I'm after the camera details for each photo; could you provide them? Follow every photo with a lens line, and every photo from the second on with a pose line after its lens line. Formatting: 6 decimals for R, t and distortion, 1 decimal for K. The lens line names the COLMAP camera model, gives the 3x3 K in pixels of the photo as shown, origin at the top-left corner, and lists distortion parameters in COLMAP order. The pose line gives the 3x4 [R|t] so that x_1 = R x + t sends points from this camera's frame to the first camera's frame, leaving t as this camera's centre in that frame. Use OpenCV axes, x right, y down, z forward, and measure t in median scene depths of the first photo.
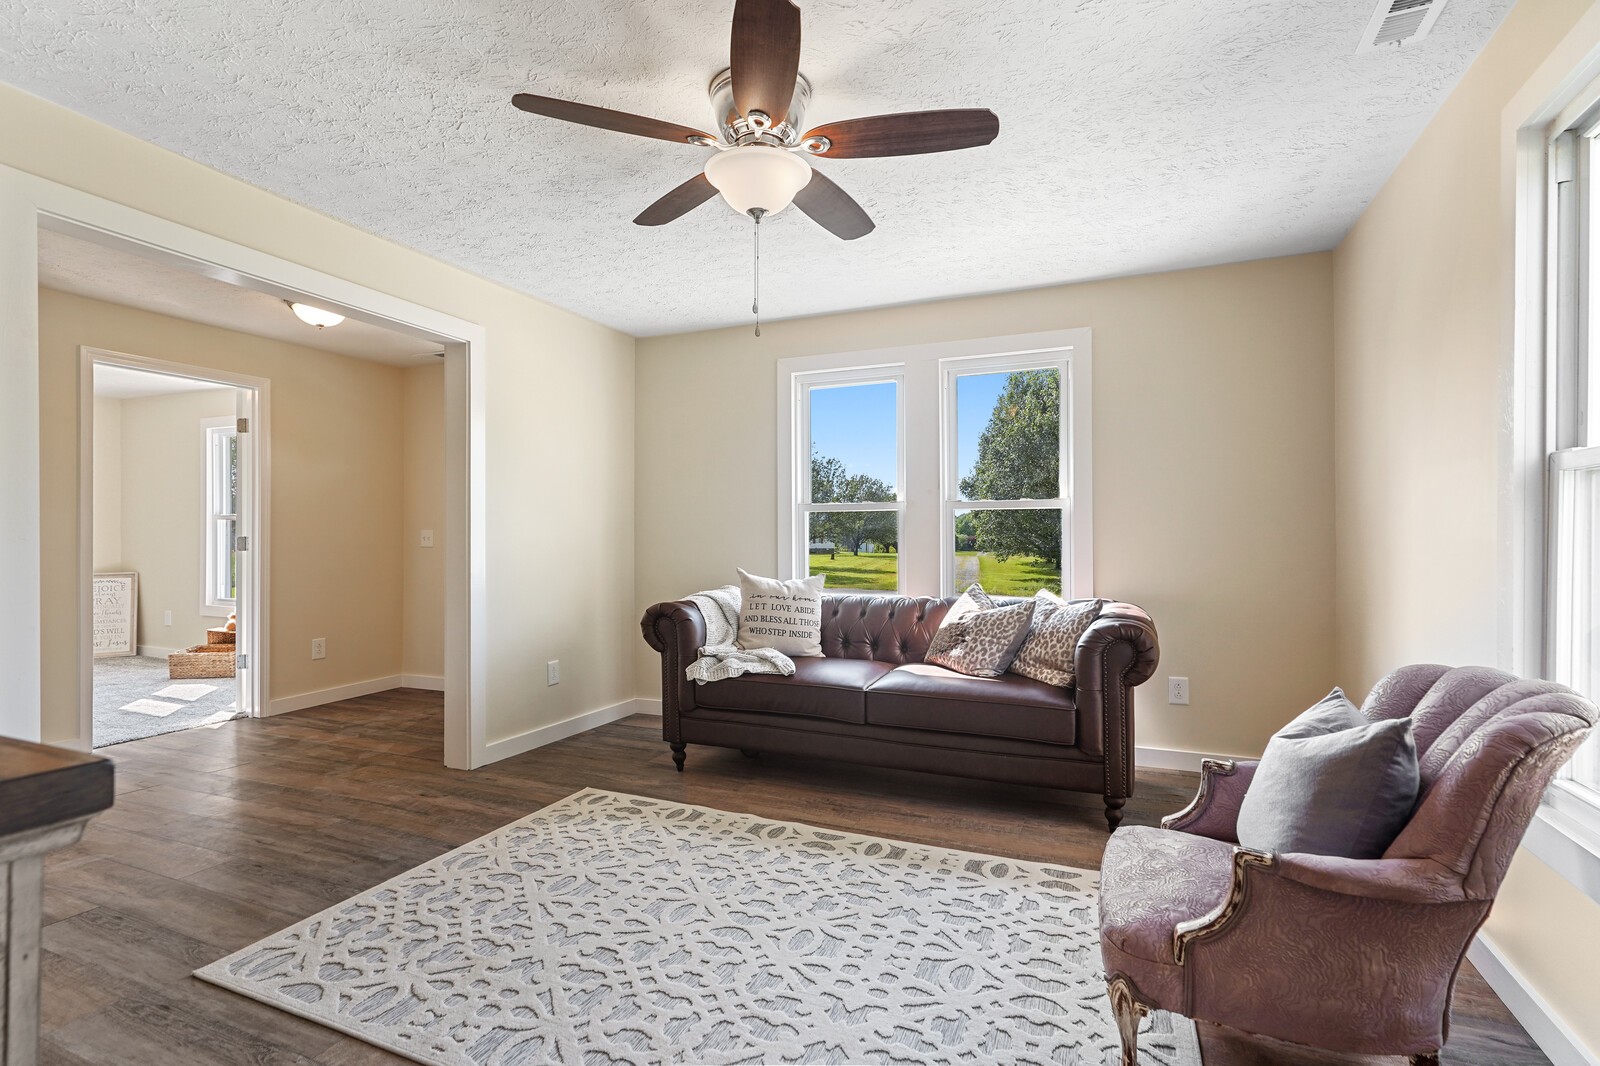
lens RADIAL K [[766.7, 0, 796.5], [0, 766.7, 536.3], [0, 0, 1]] dist [0.000567, 0.000488]
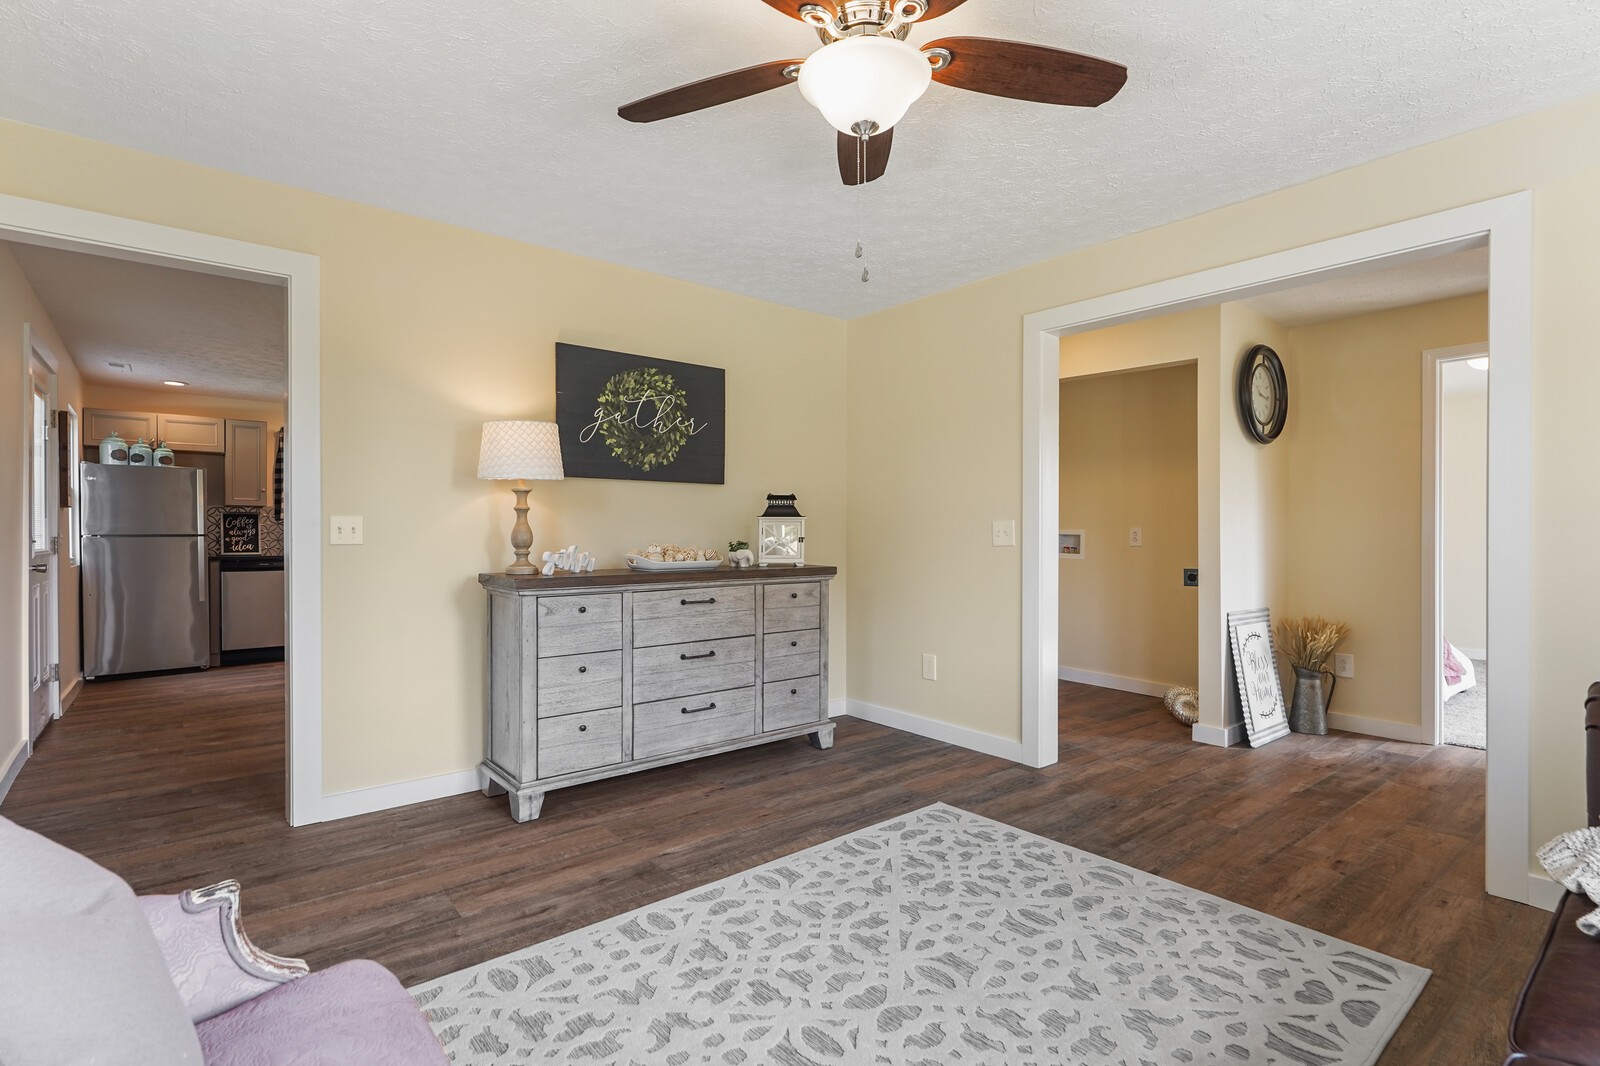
lens RADIAL K [[766.7, 0, 796.5], [0, 766.7, 536.3], [0, 0, 1]] dist [0.000567, 0.000488]
pose [[-0.456564, 0.000657, -0.889691, 0.546792], [0.001100, 0.999999, 0.000173, 0.004099], [0.889690, -0.000900, -0.456564, 1.015808]]
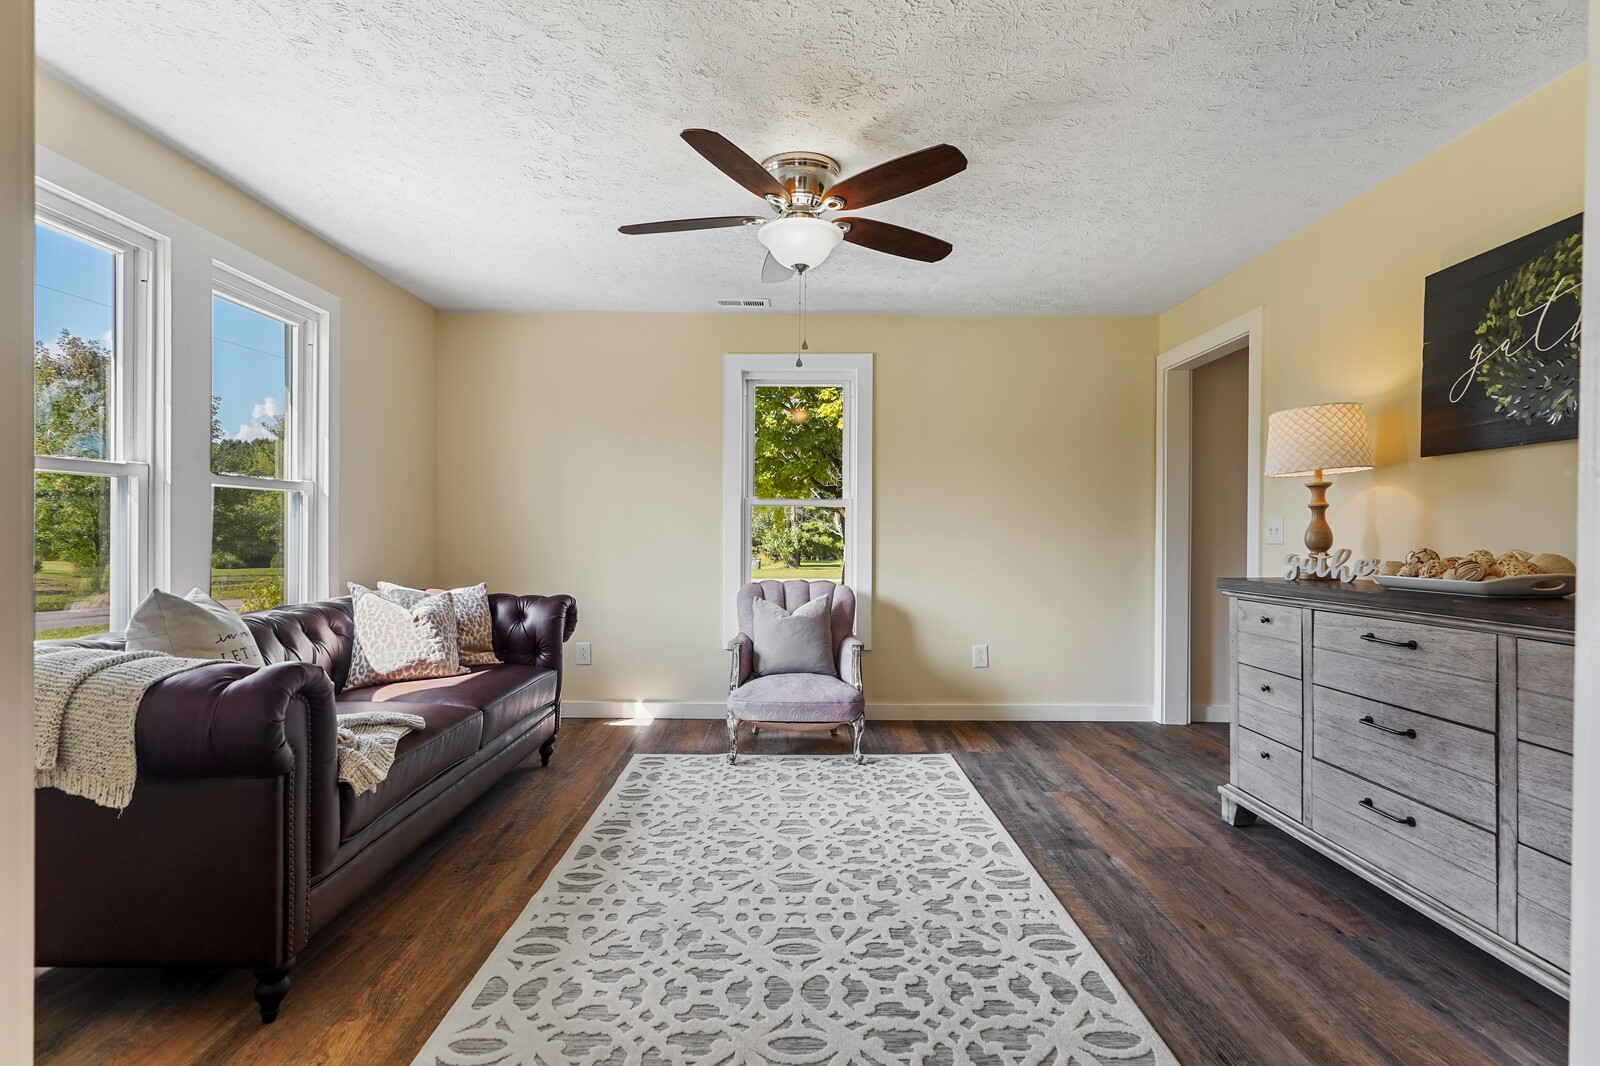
lens RADIAL K [[766.7, 0, 796.5], [0, 766.7, 536.3], [0, 0, 1]] dist [0.000567, 0.000488]
pose [[-0.399274, -0.004124, 0.916822, -0.923141], [-0.010174, 0.999948, 0.000067, 0.009814], [-0.916775, -0.009302, -0.399296, 1.165550]]
